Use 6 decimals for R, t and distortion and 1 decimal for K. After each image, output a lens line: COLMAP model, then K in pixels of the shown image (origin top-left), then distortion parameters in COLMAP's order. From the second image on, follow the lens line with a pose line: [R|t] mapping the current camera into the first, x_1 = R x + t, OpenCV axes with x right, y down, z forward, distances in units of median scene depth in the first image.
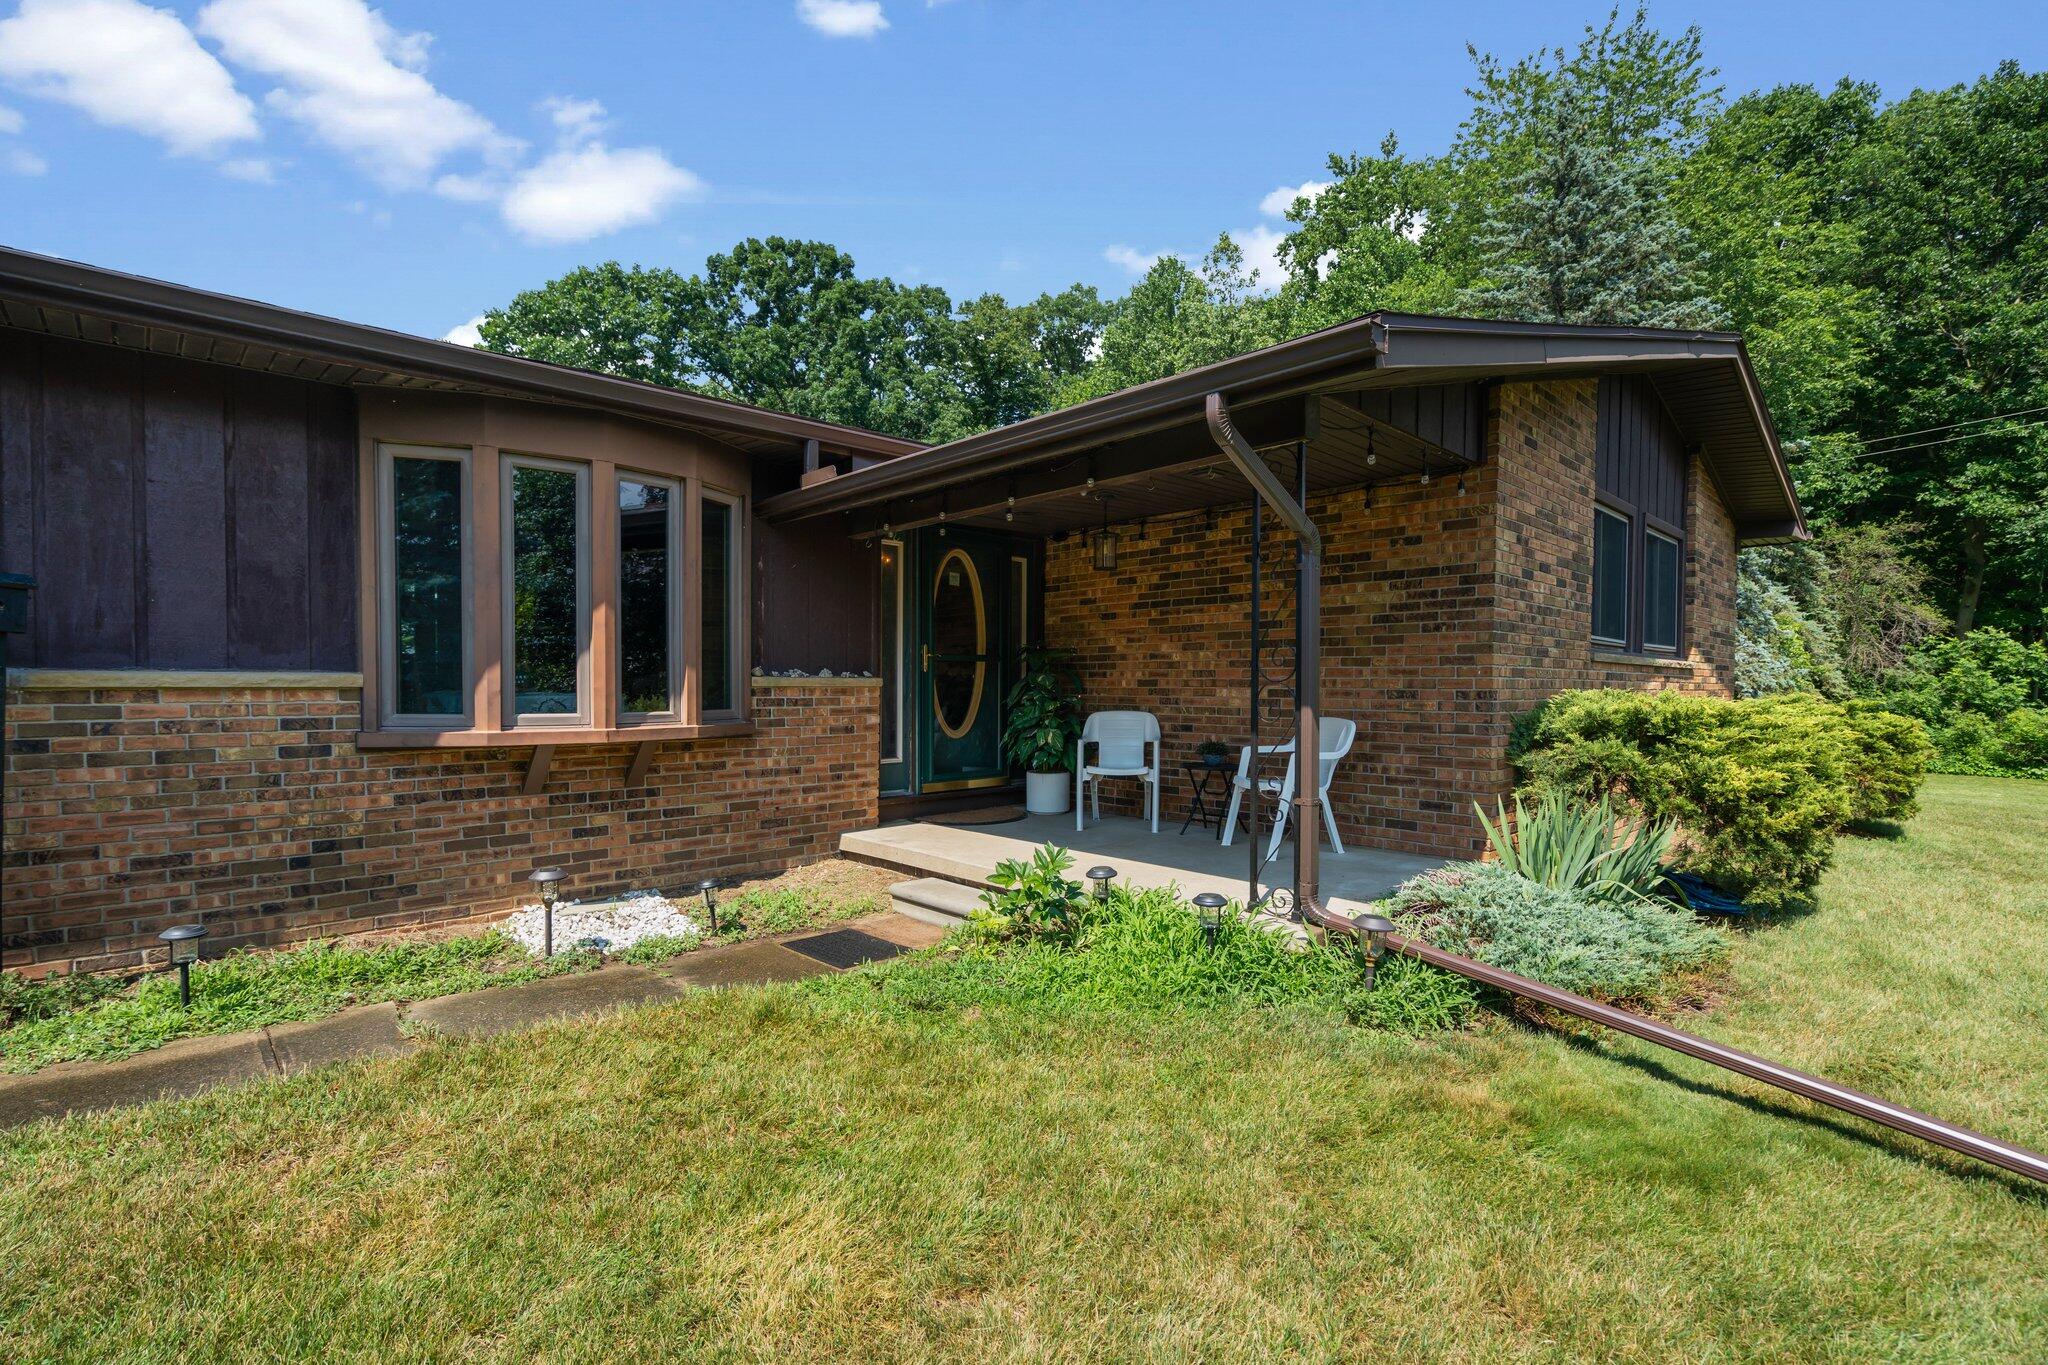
lens RADIAL K [[920.1, 0, 1024.0], [0, 920.1, 682.5], [0, 0, 1]] dist [-0.001532, 0.007082]
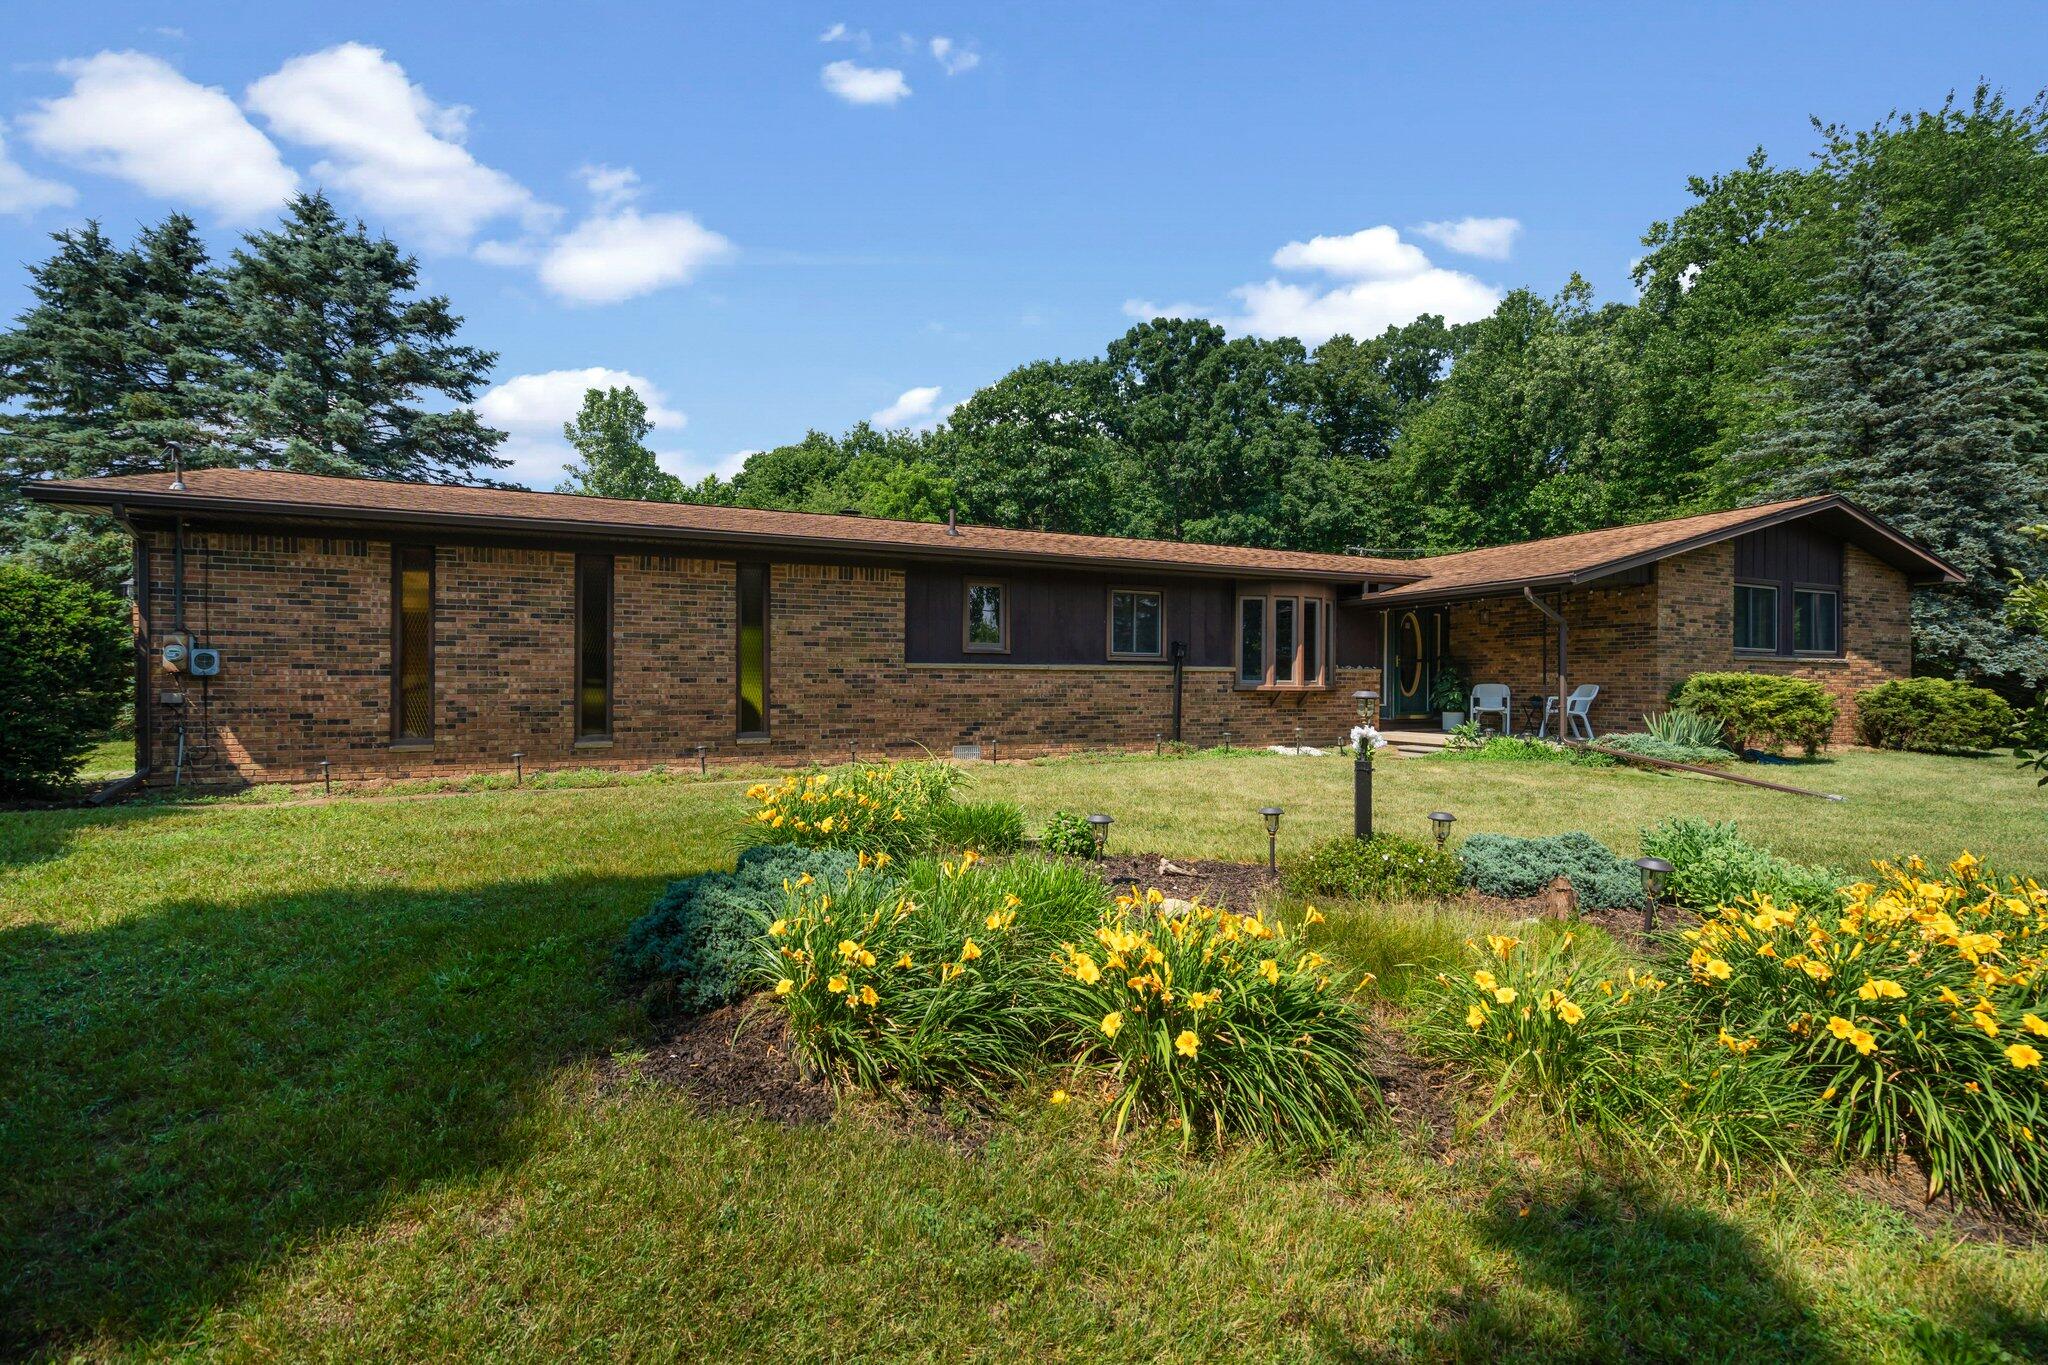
lens RADIAL K [[906.1, 0, 1024.0], [0, 906.1, 682.5], [0, 0, 1]] dist [-0.002190, -0.000276]
pose [[0.941024, 0.000198, -0.338338, -0.235950], [-0.000333, 1.000000, -0.000340, 0.031453], [0.338338, 0.000433, 0.941024, -1.578239]]
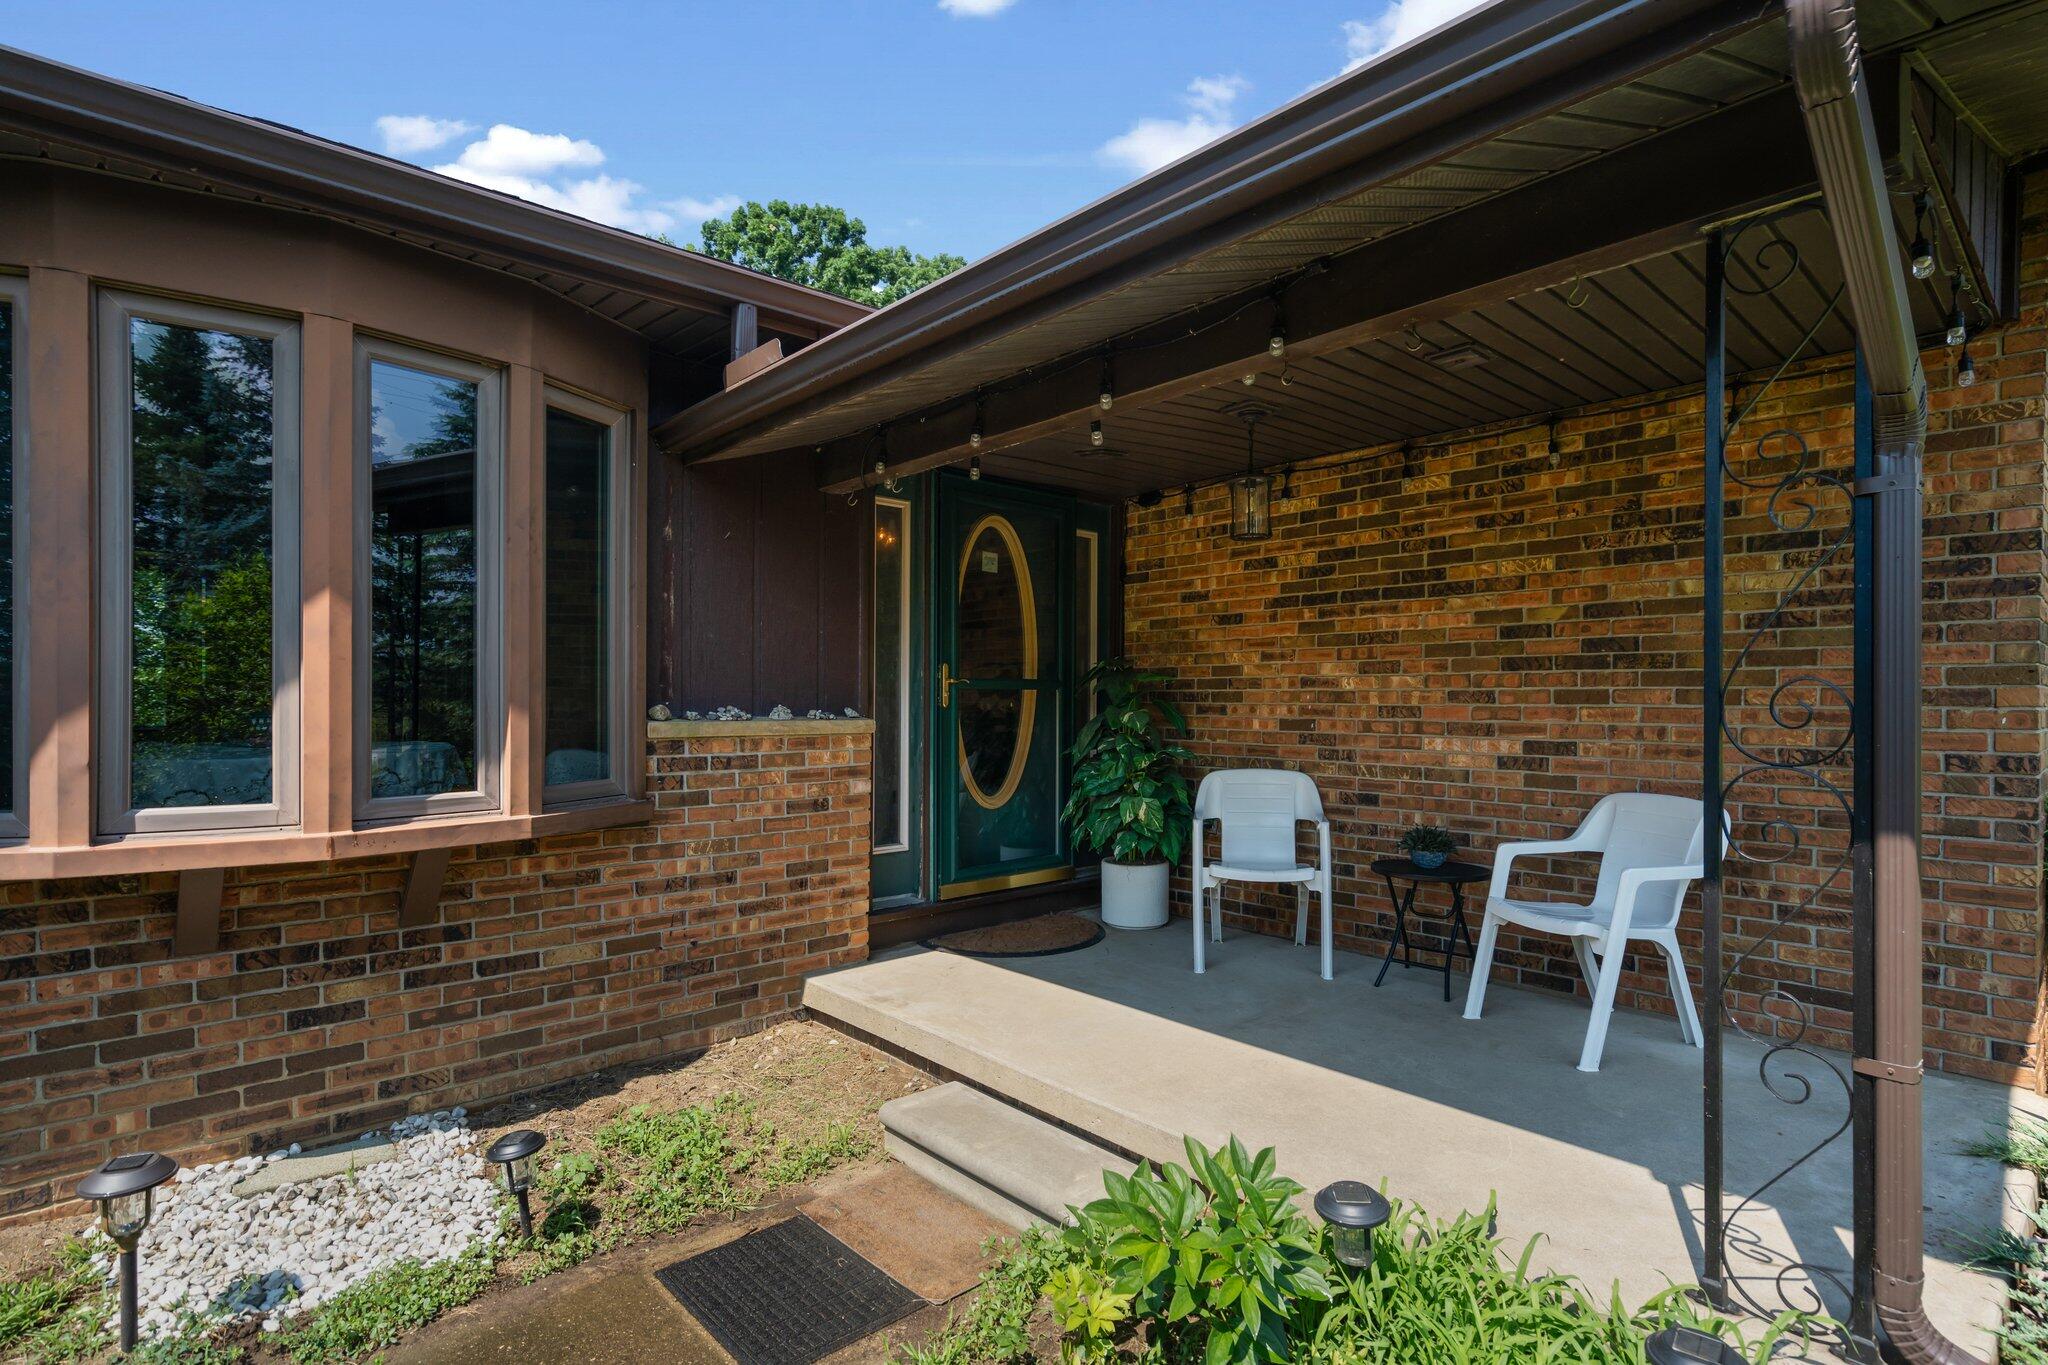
lens RADIAL K [[994.0, 0, 1024.0], [0, 994.0, 682.5], [0, 0, 1]] dist [0.011880, 0.000290]
pose [[0.999628, 0.000093, -0.027263, -0.037046], [-0.000478, 0.999900, -0.014107, -0.020269], [0.027259, 0.014115, 0.999529, 0.342584]]
